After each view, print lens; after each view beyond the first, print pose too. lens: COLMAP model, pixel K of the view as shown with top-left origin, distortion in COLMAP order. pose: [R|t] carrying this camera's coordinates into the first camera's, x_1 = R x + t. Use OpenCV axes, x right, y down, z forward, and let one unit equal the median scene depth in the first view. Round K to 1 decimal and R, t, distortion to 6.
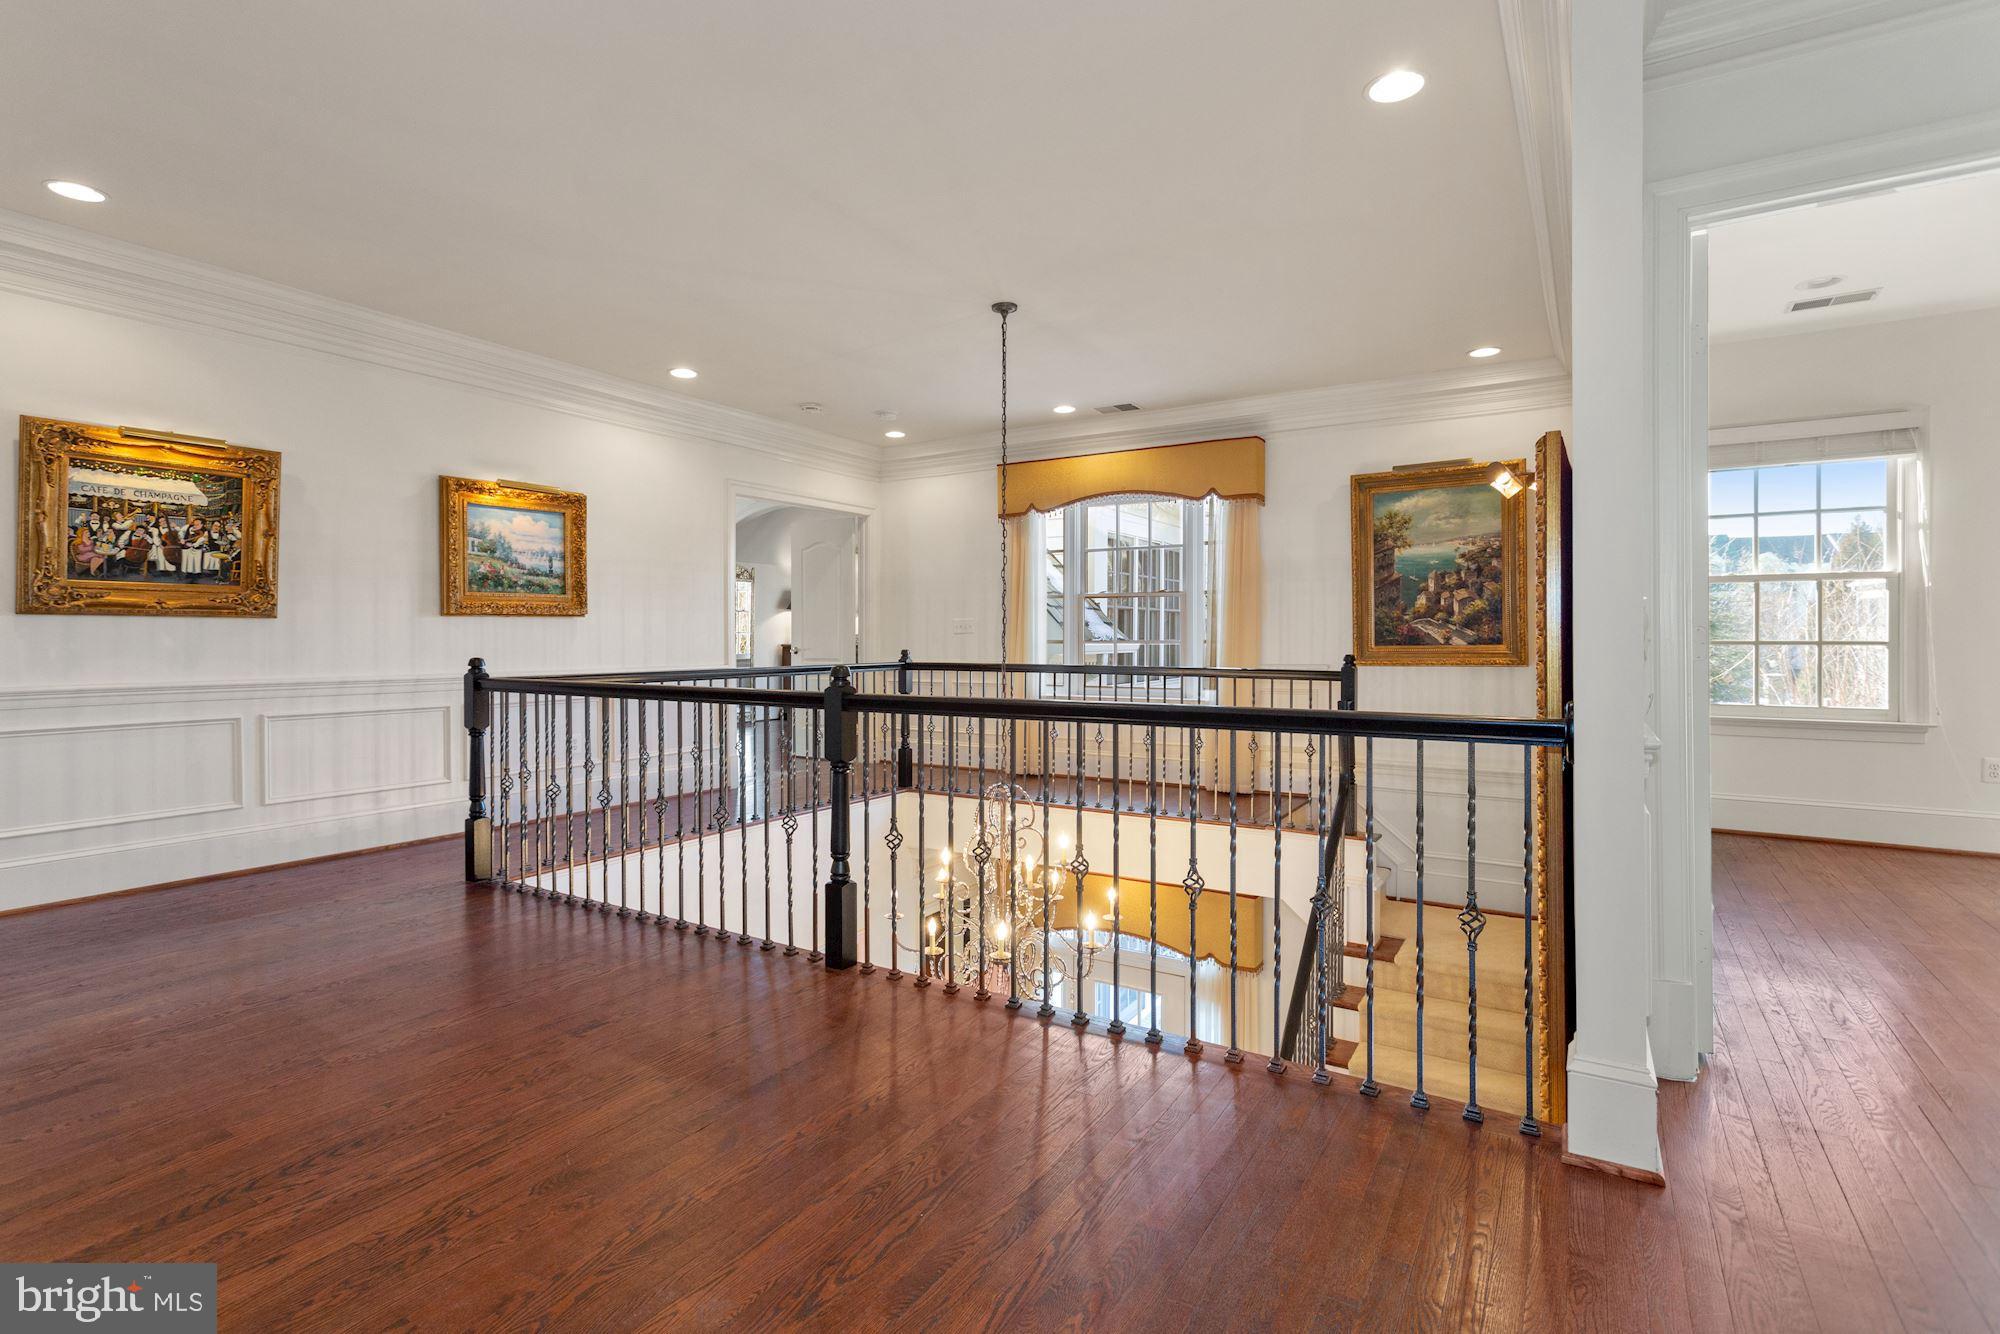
lens RADIAL K [[945.3, 0, 1000.8], [0, 945.3, 651.9], [0, 0, 1]] dist [0.005138, 0.000961]
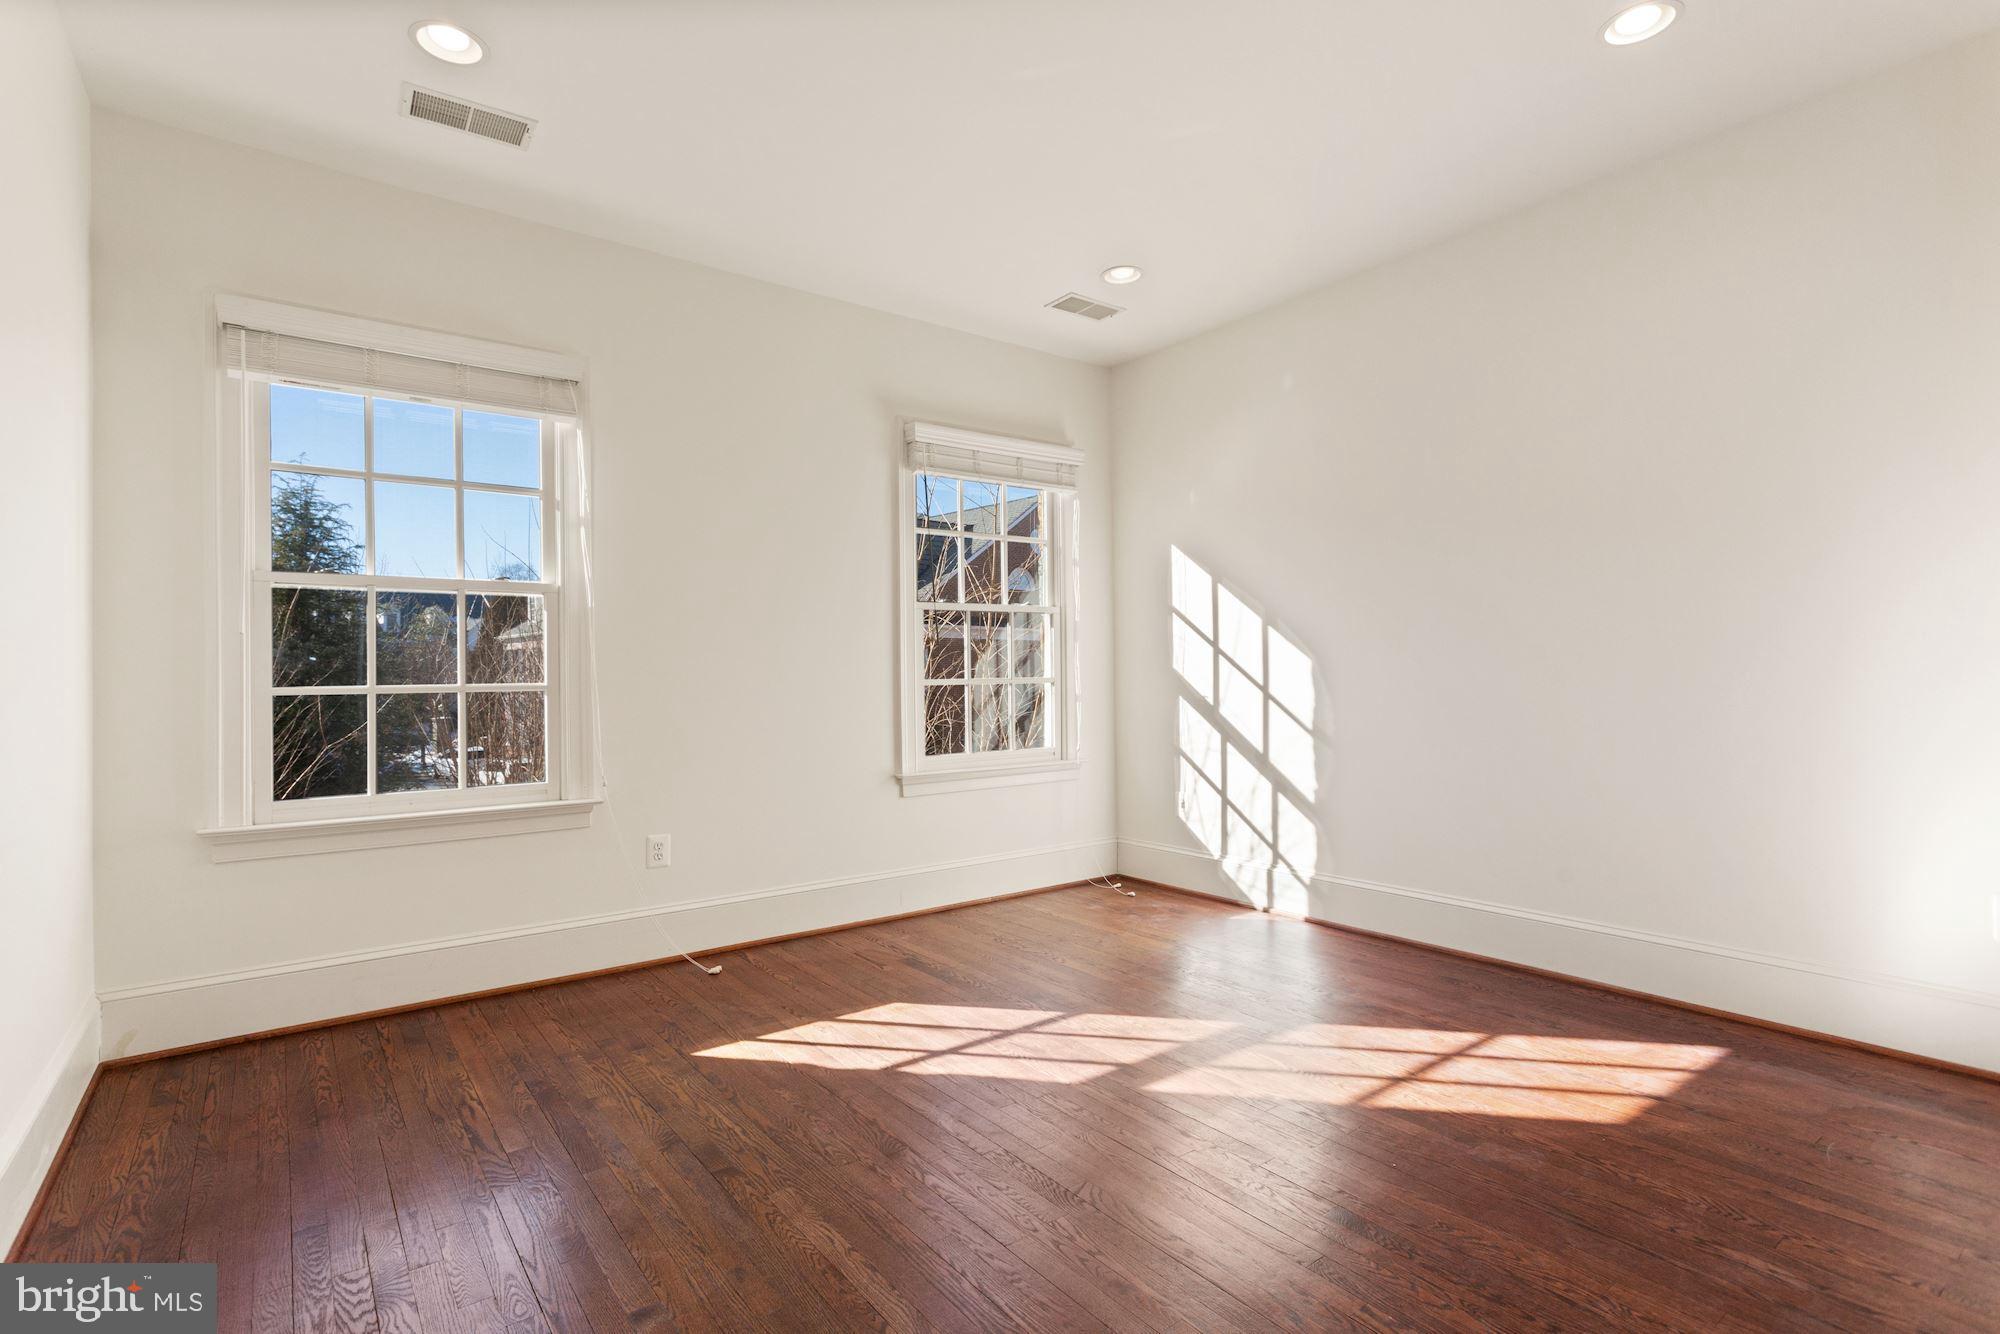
lens RADIAL K [[945.3, 0, 999.7], [0, 945.3, 672.4], [0, 0, 1]] dist [0.005138, 0.000961]
pose [[0.365193, 0.004078, 0.930923, 0.420740], [0.014217, 0.999849, -0.009957, -0.008314], [-0.930823, 0.016871, 0.365080, 0.450183]]
